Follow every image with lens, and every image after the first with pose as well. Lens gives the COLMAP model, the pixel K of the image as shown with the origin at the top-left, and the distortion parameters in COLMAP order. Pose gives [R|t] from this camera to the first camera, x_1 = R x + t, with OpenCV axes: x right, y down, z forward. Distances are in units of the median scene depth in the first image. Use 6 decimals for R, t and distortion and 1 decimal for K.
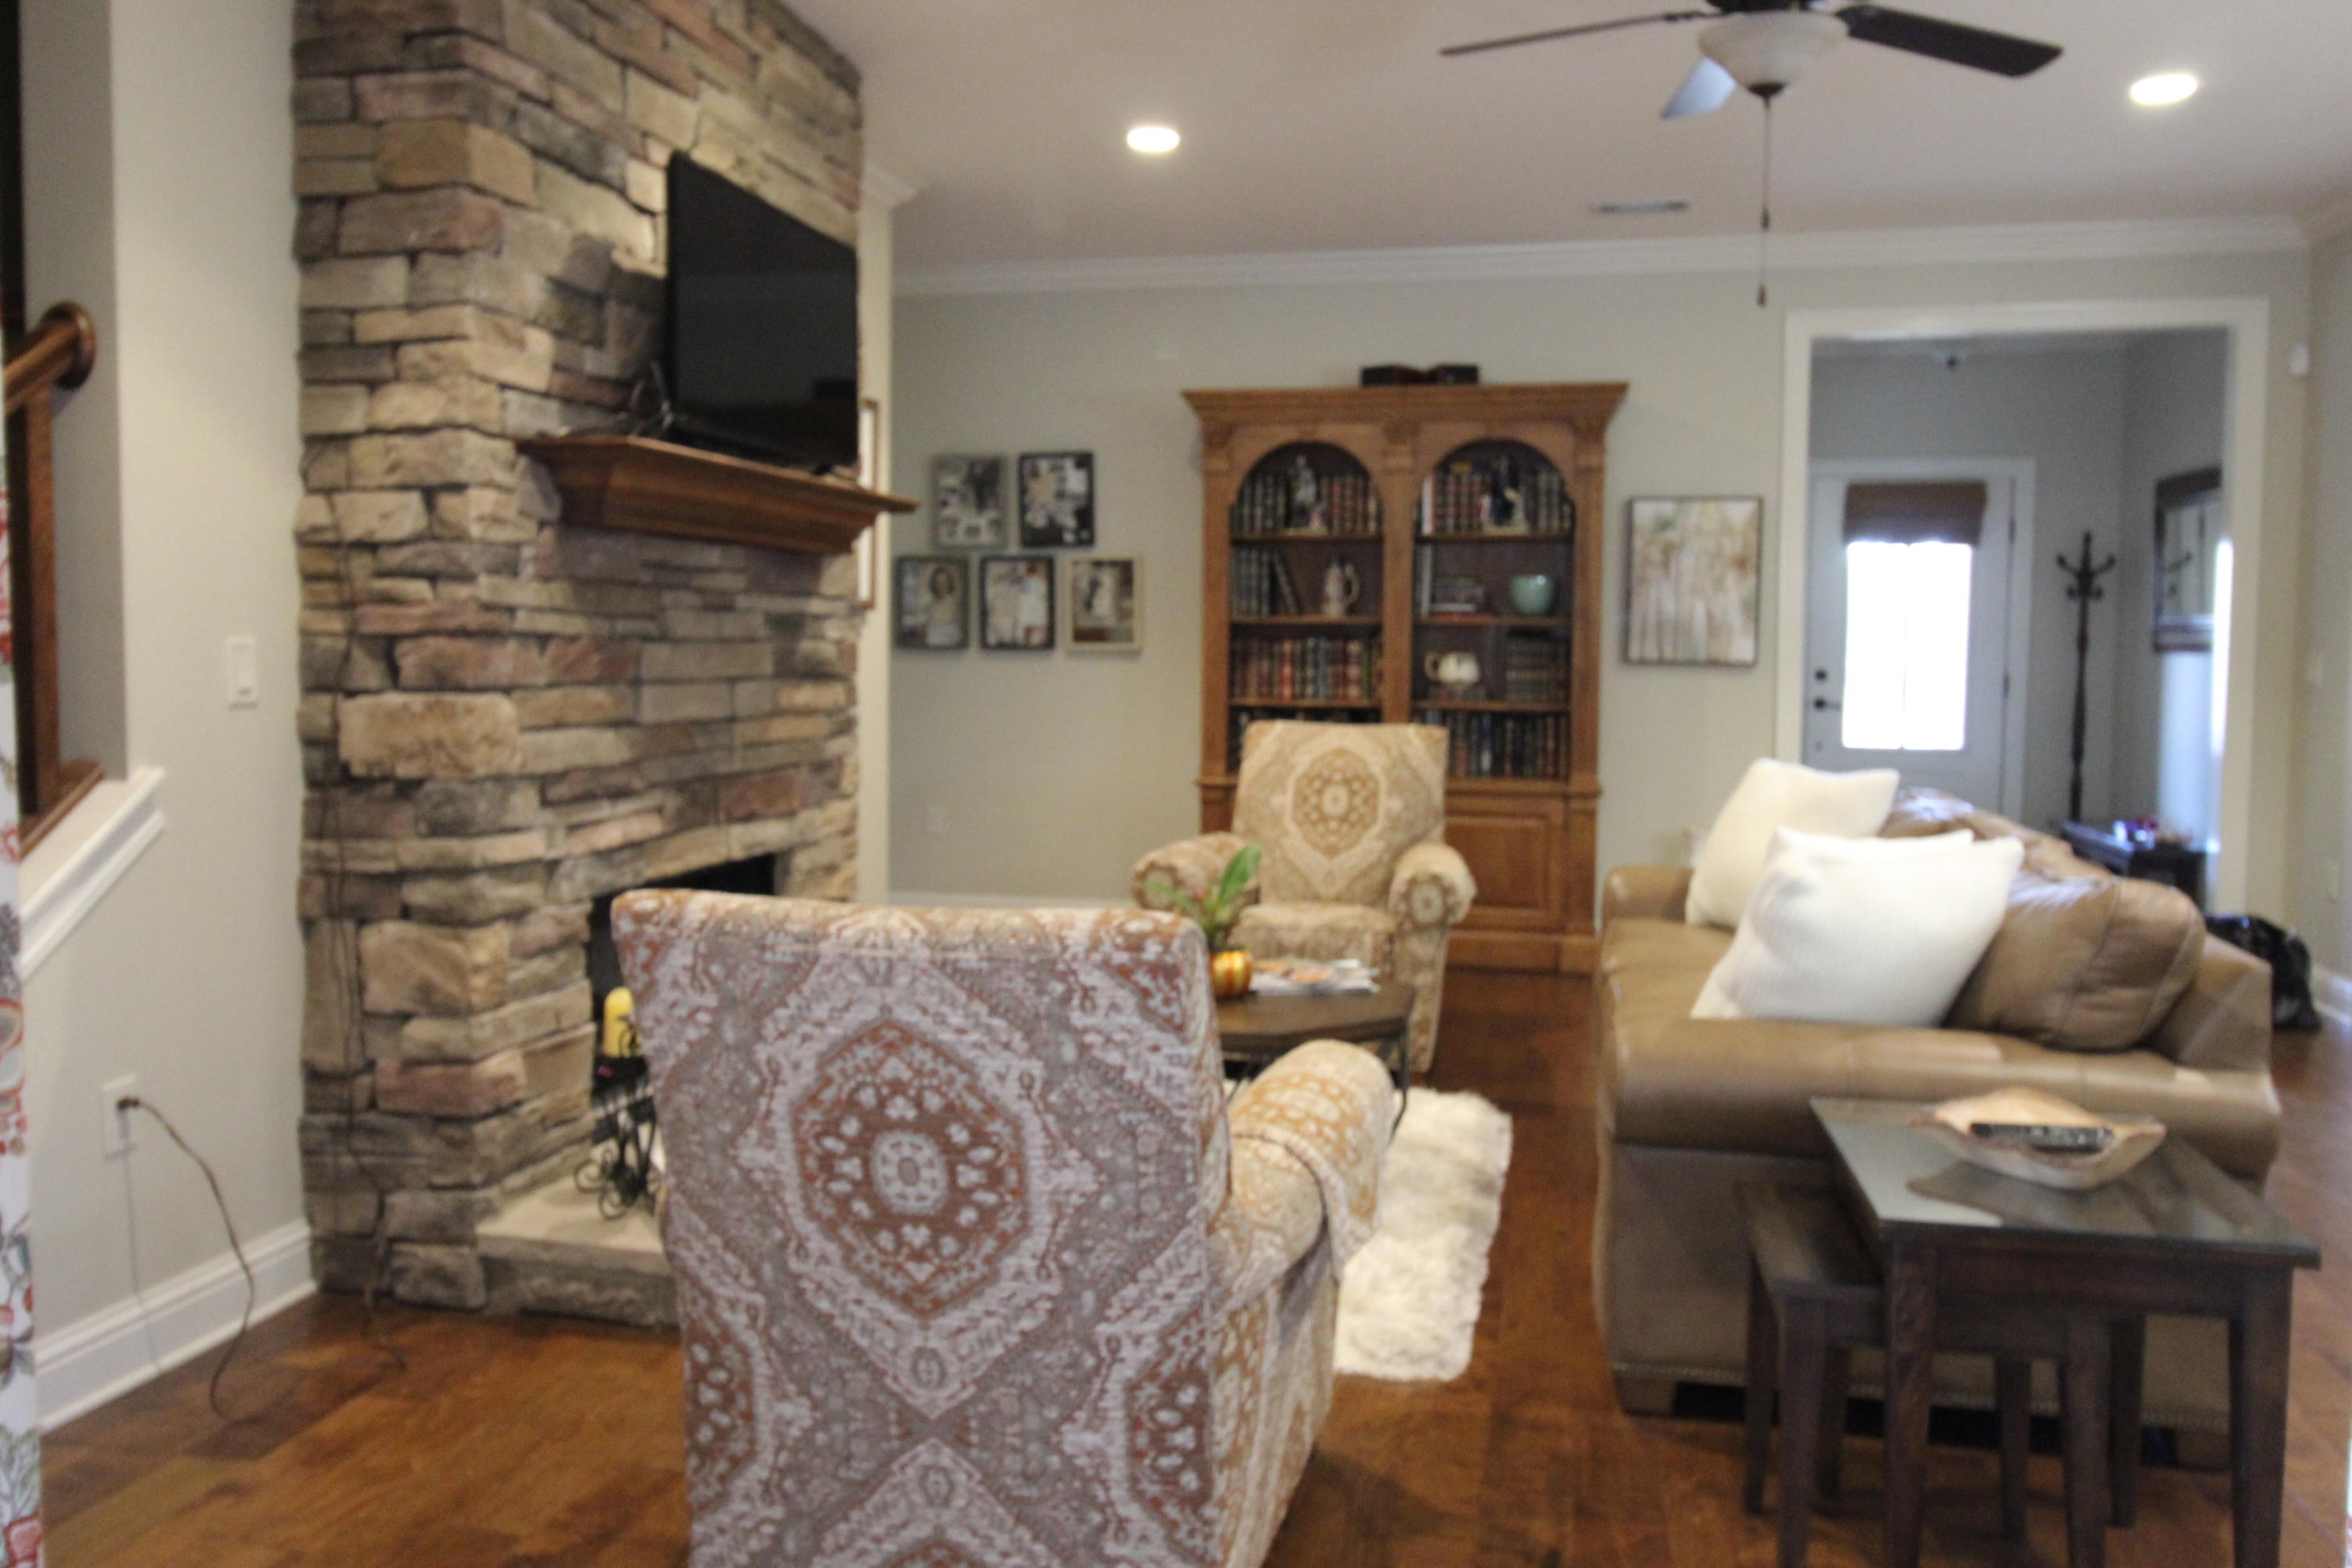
lens RADIAL K [[1781.7, 0, 1173.5], [0, 1781.7, 746.2], [0, 0, 1]] dist [0.007591, 0.000019]
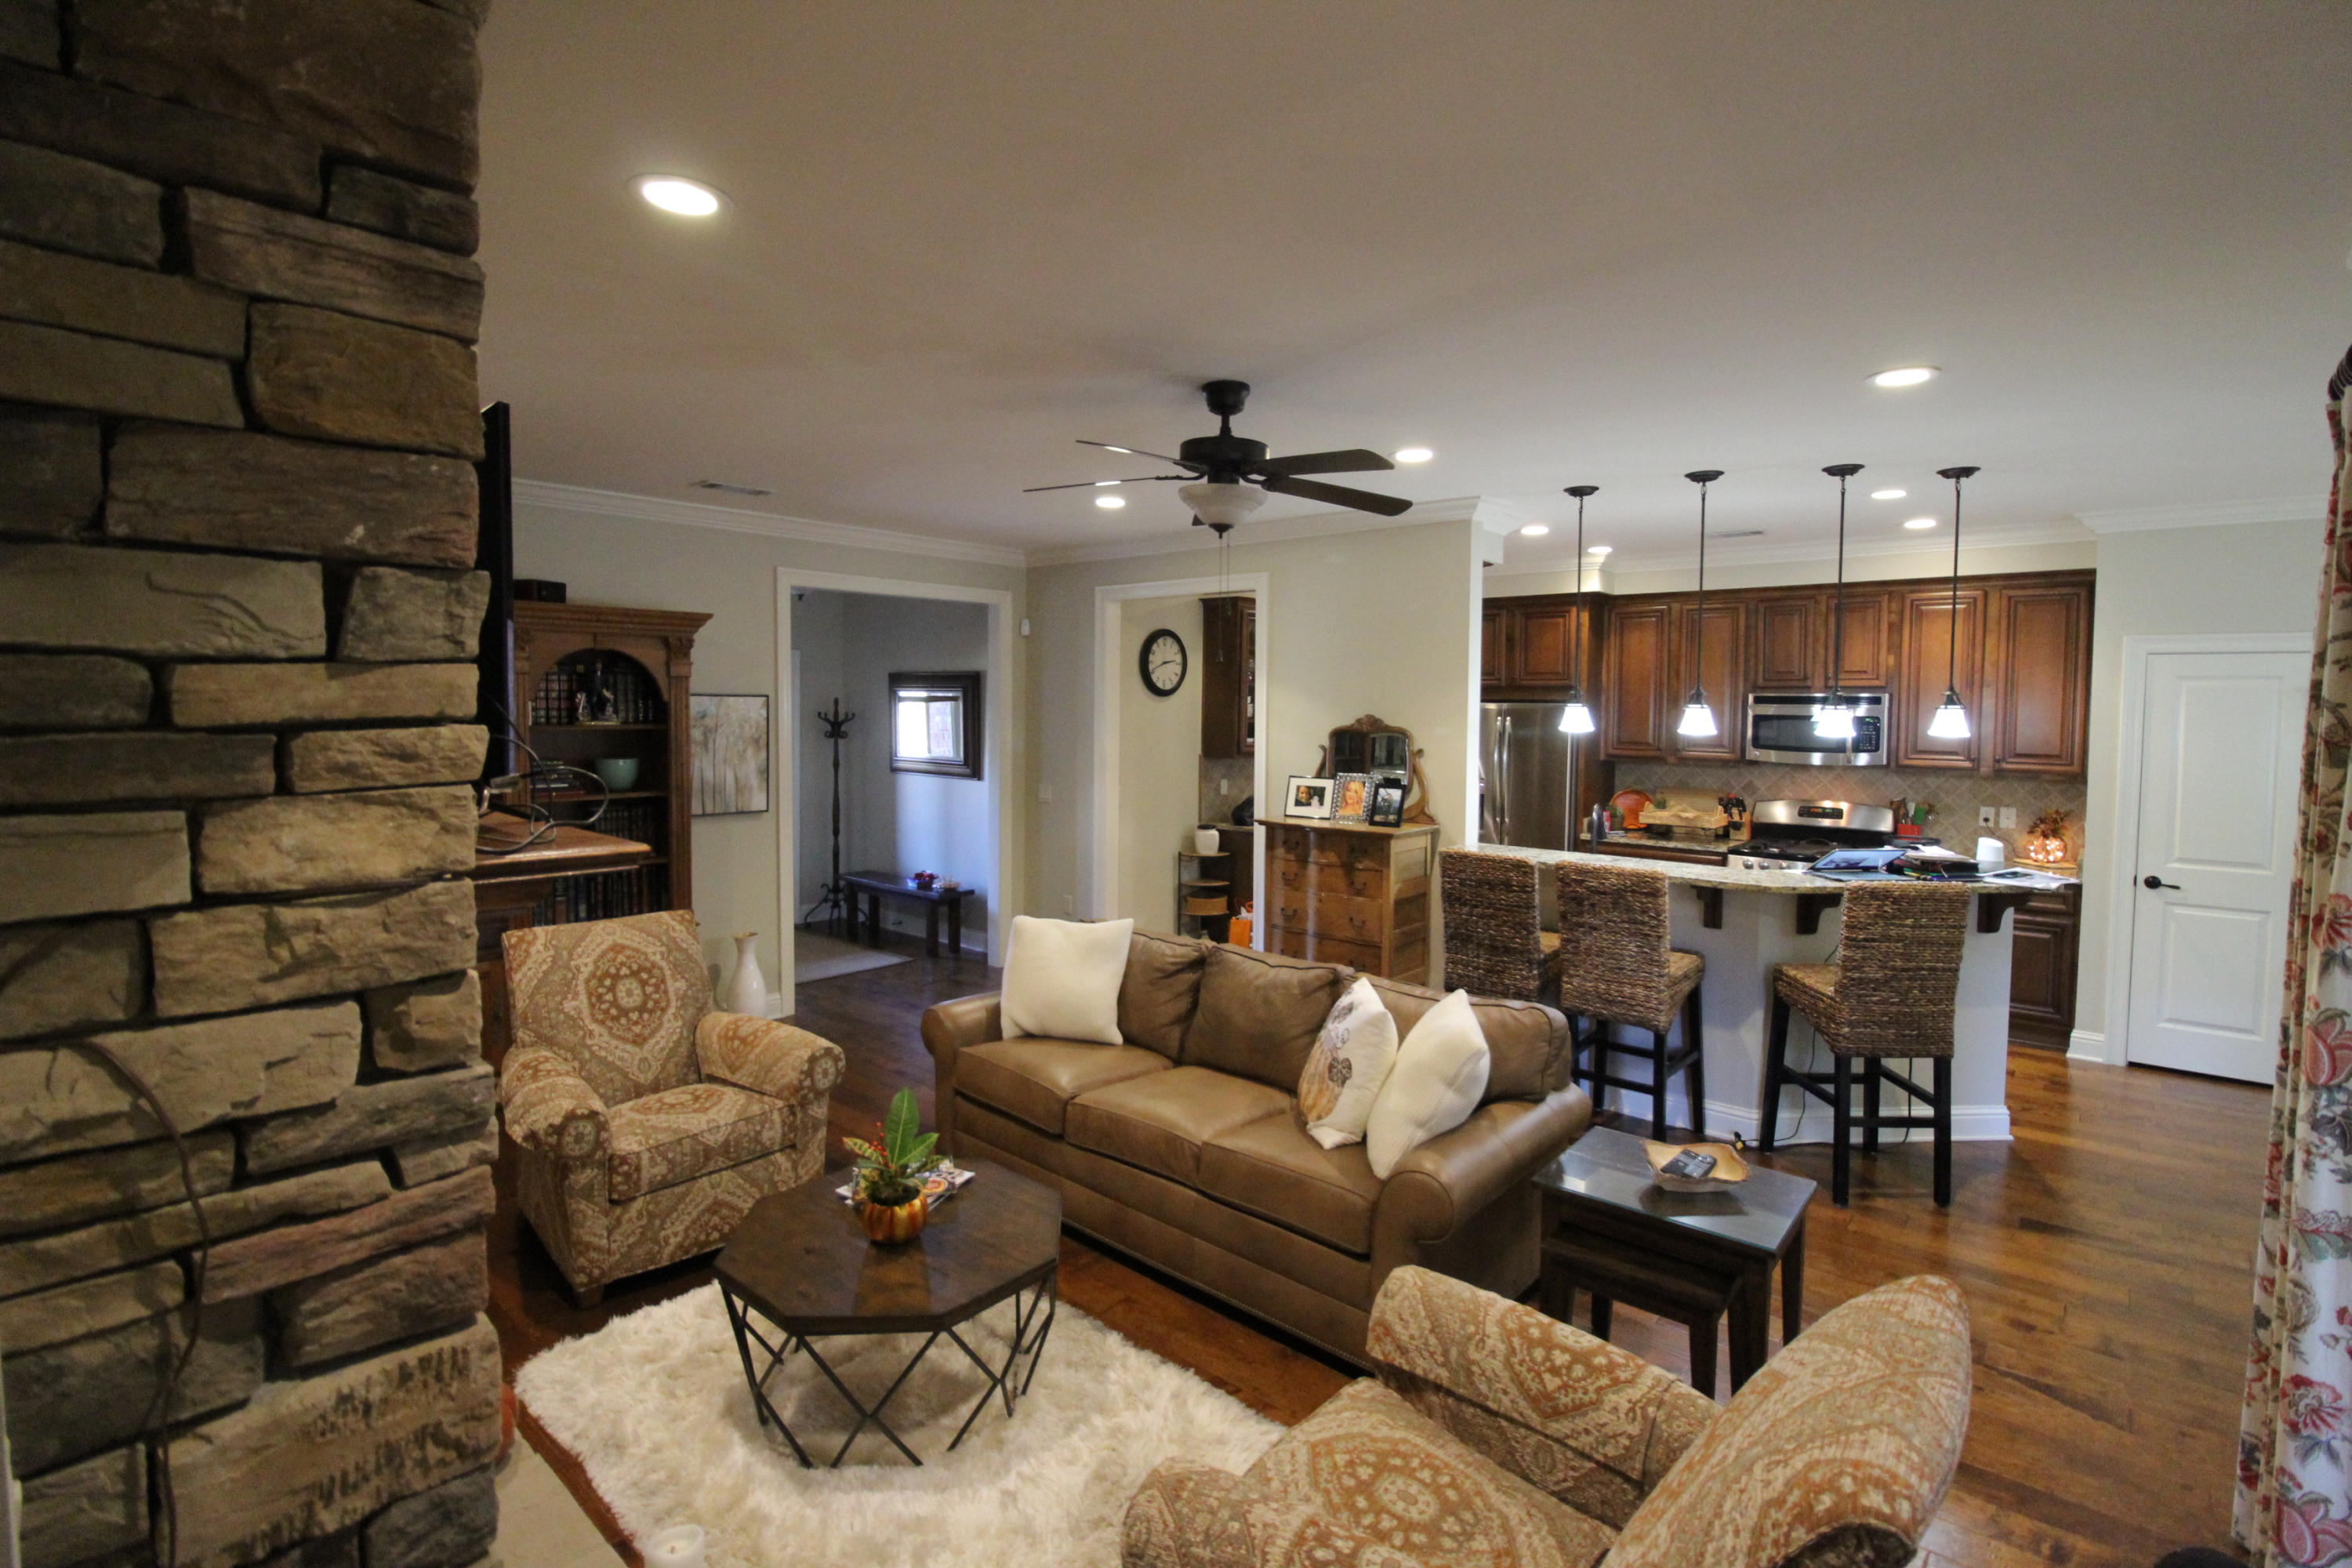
lens RADIAL K [[1089.9, 0, 1178.1], [0, 1089.9, 753.1], [0, 0, 1]] dist [-0.001438, -0.012399]
pose [[0.486407, -0.045865, 0.872528, -0.268403], [0.048333, 0.998505, 0.025543, -0.098133], [-0.872394, 0.029748, 0.487896, 0.286286]]
